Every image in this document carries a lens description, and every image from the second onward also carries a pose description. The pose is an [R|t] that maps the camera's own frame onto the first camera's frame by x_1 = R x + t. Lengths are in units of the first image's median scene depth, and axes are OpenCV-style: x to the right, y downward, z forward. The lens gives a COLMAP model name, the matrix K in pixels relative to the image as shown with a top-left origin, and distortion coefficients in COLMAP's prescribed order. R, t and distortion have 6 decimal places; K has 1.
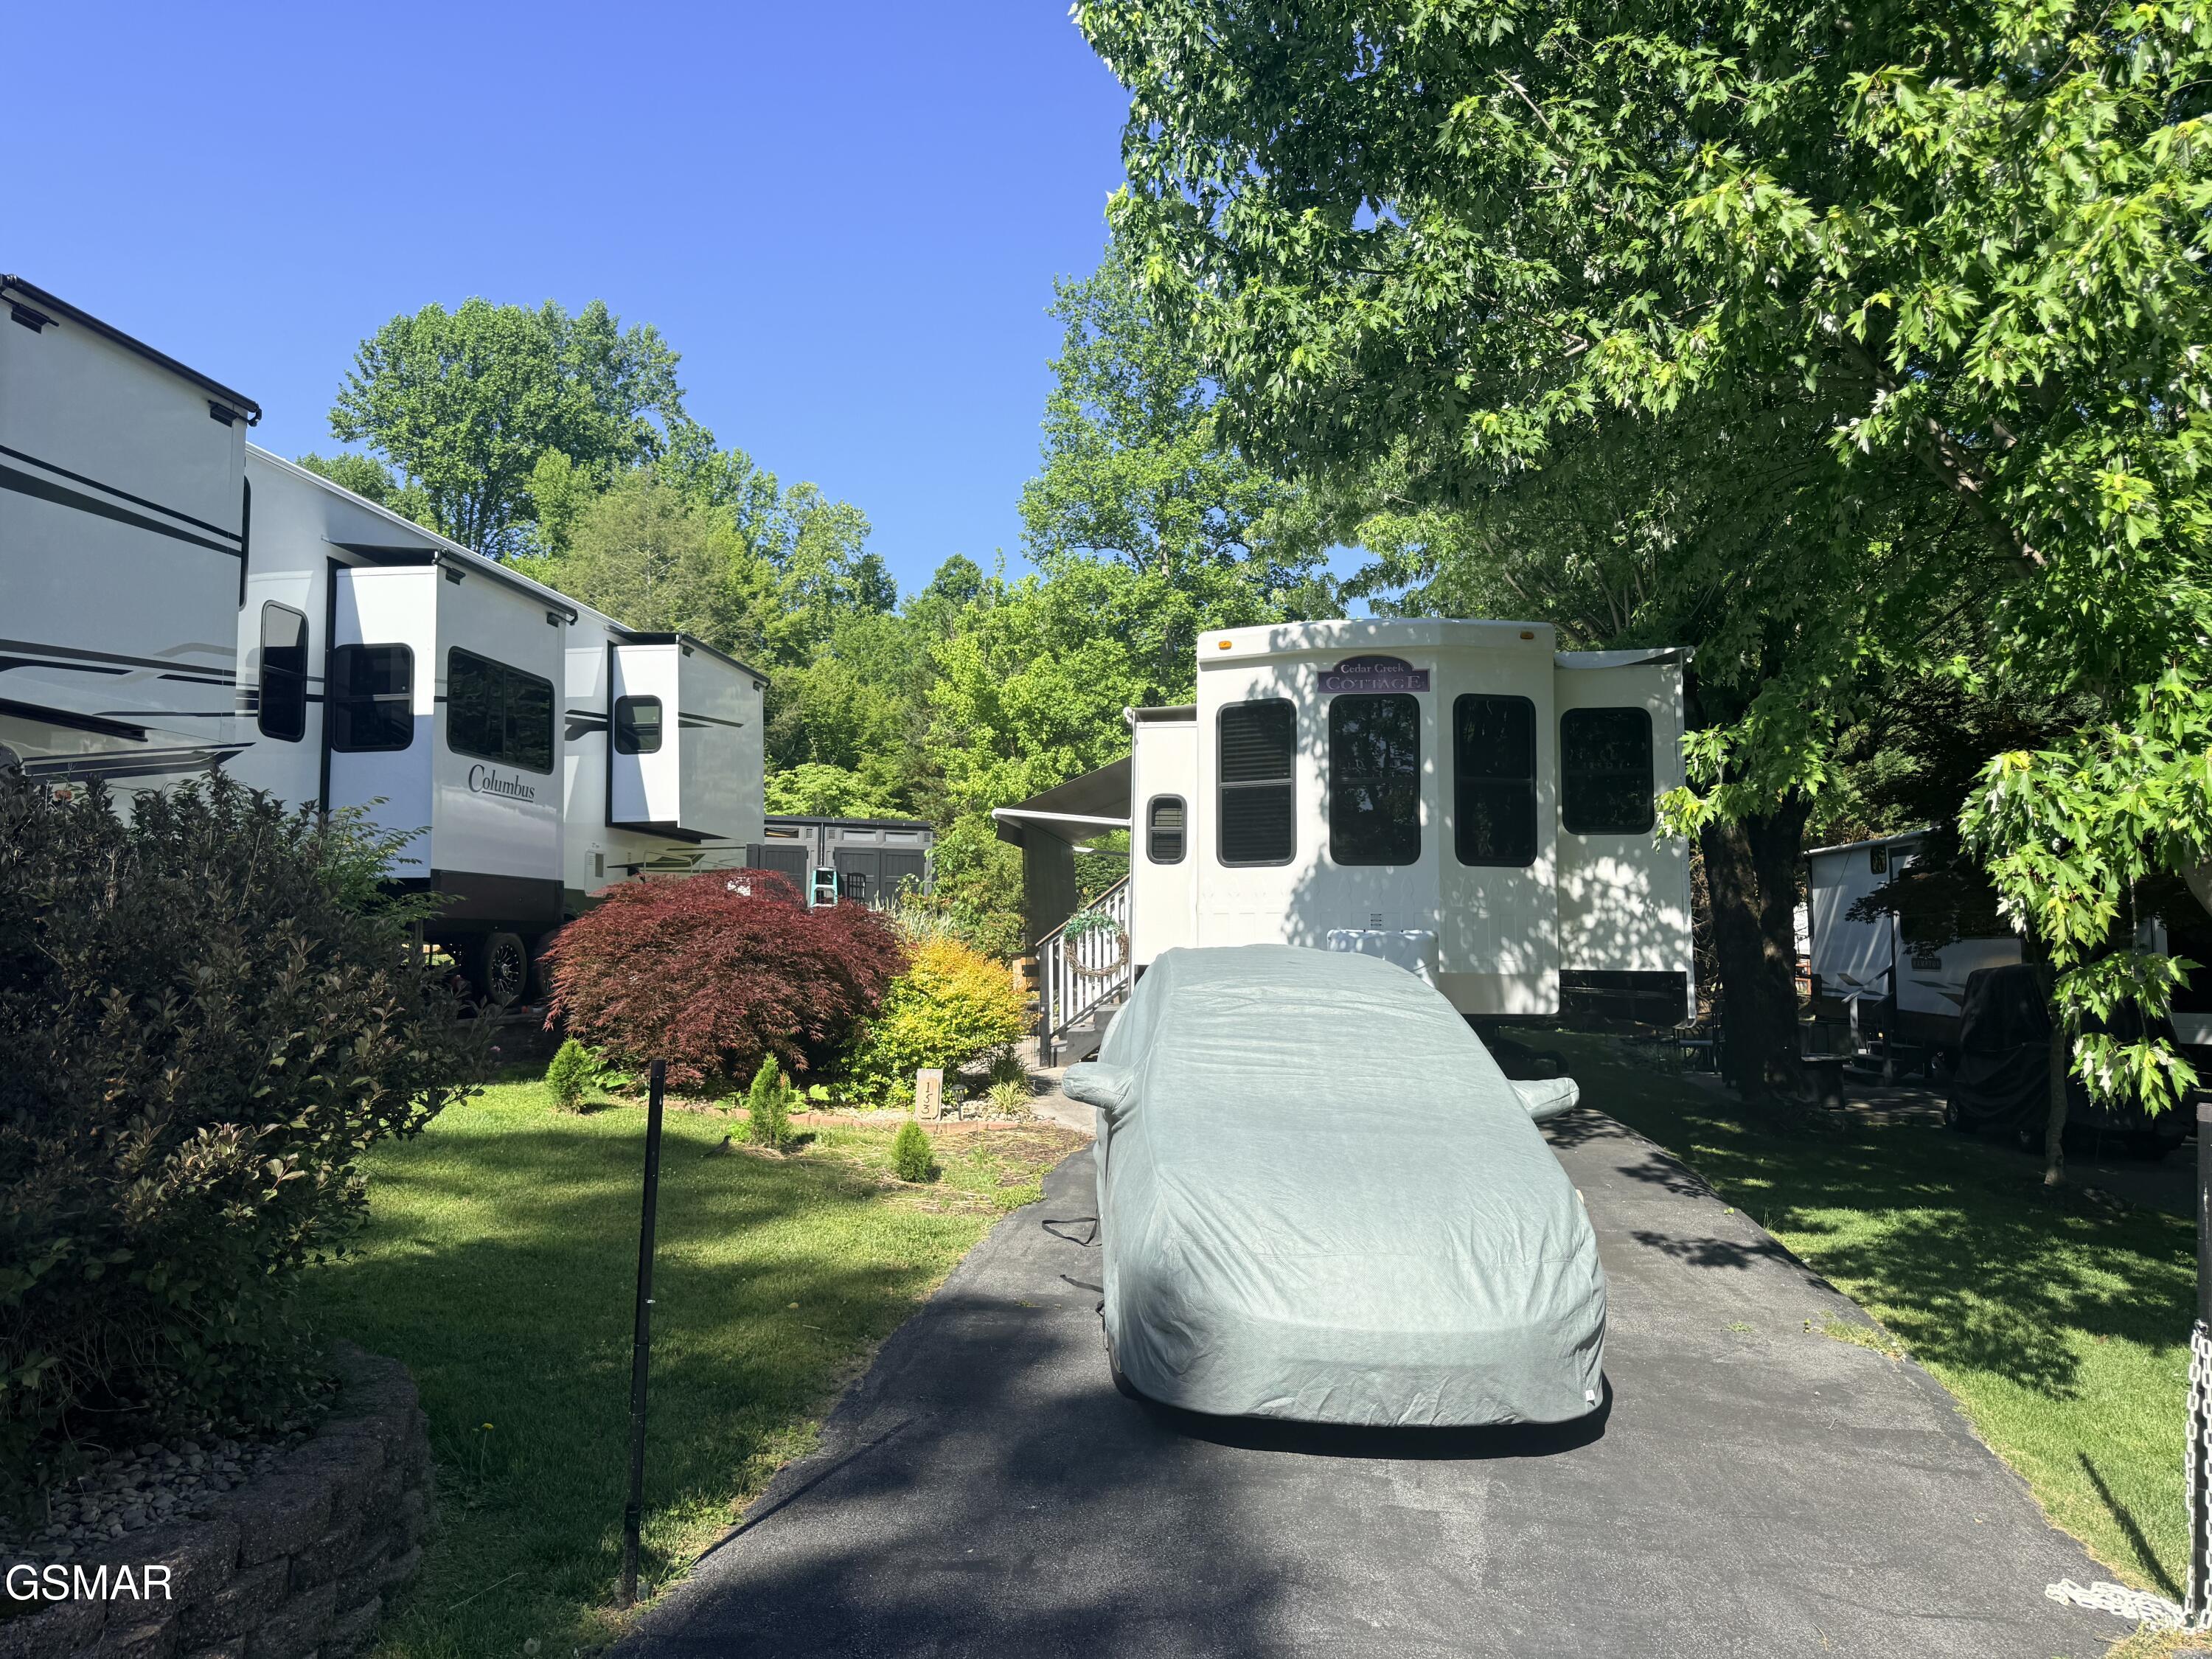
lens RADIAL K [[1478.6, 0, 1106.0], [0, 1478.6, 829.5], [0, 0, 1]] dist [0.005256, -0.056196]
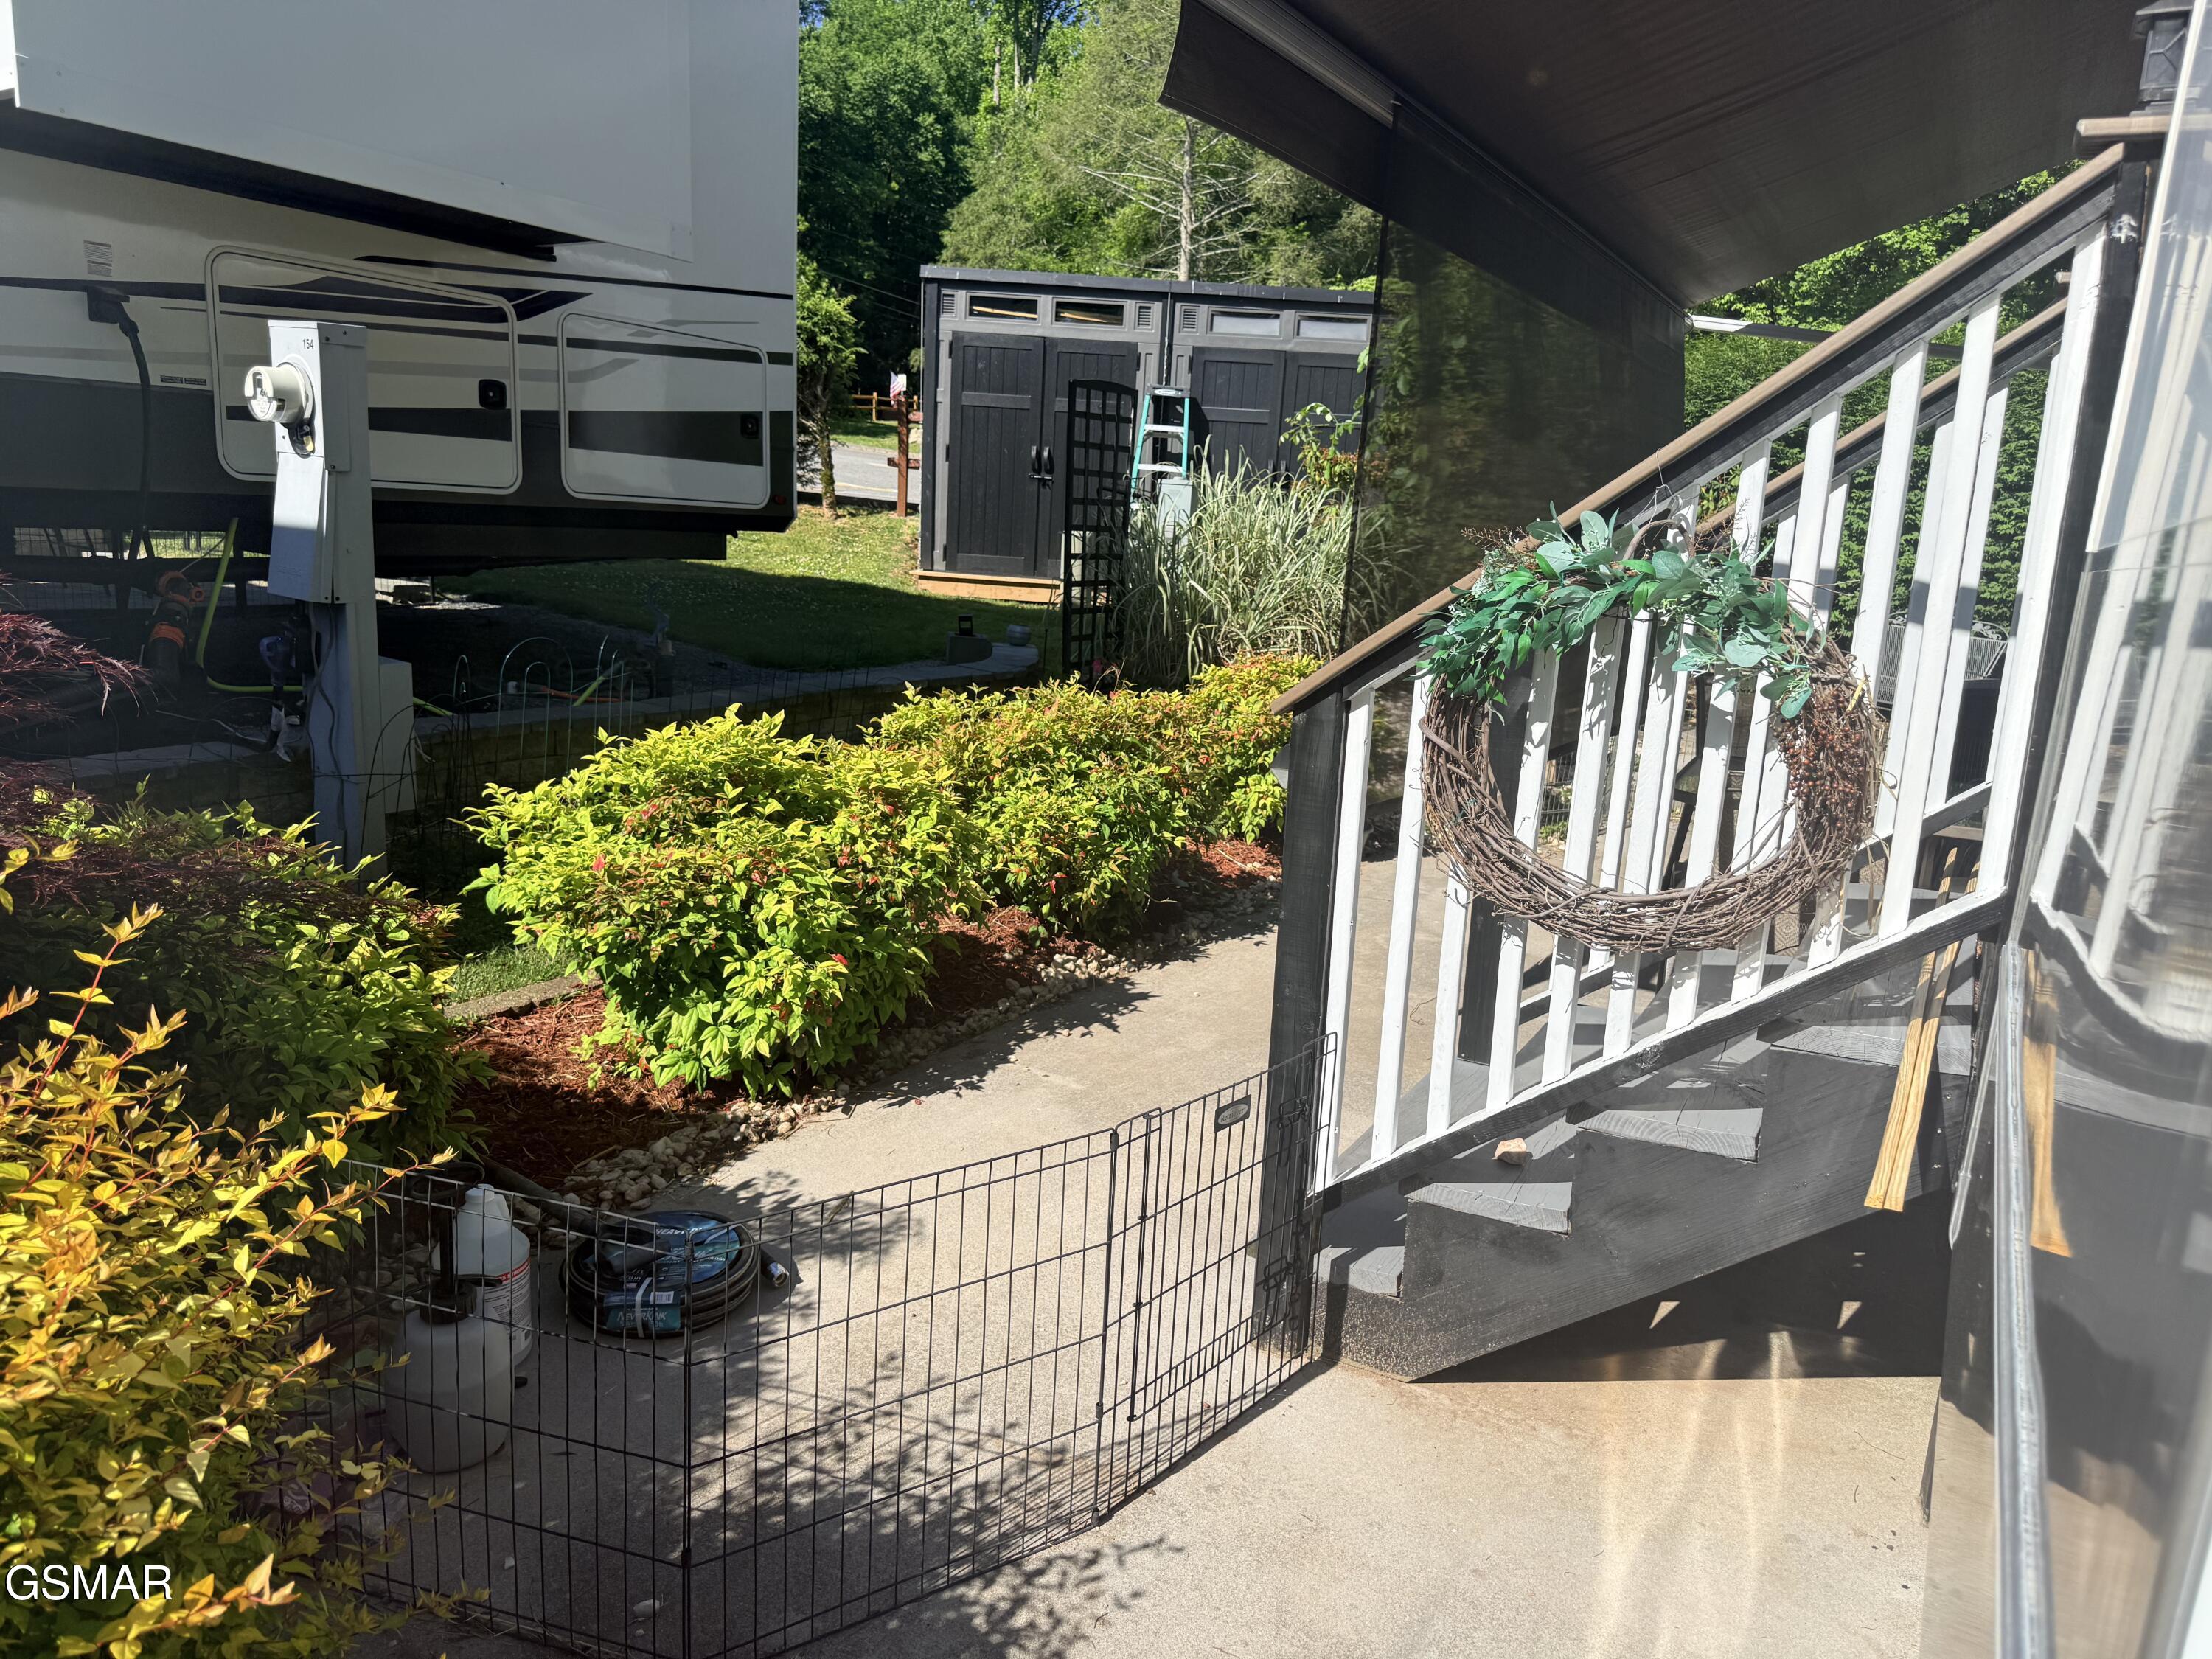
lens RADIAL K [[1478.6, 0, 1106.0], [0, 1478.6, 829.5], [0, 0, 1]] dist [0.005256, -0.056196]
pose [[0.909872, 0.138942, -0.390932, 0.002522], [-0.024710, 0.958732, 0.283235, 0.027414], [0.414153, -0.248048, 0.875757, 0.525687]]
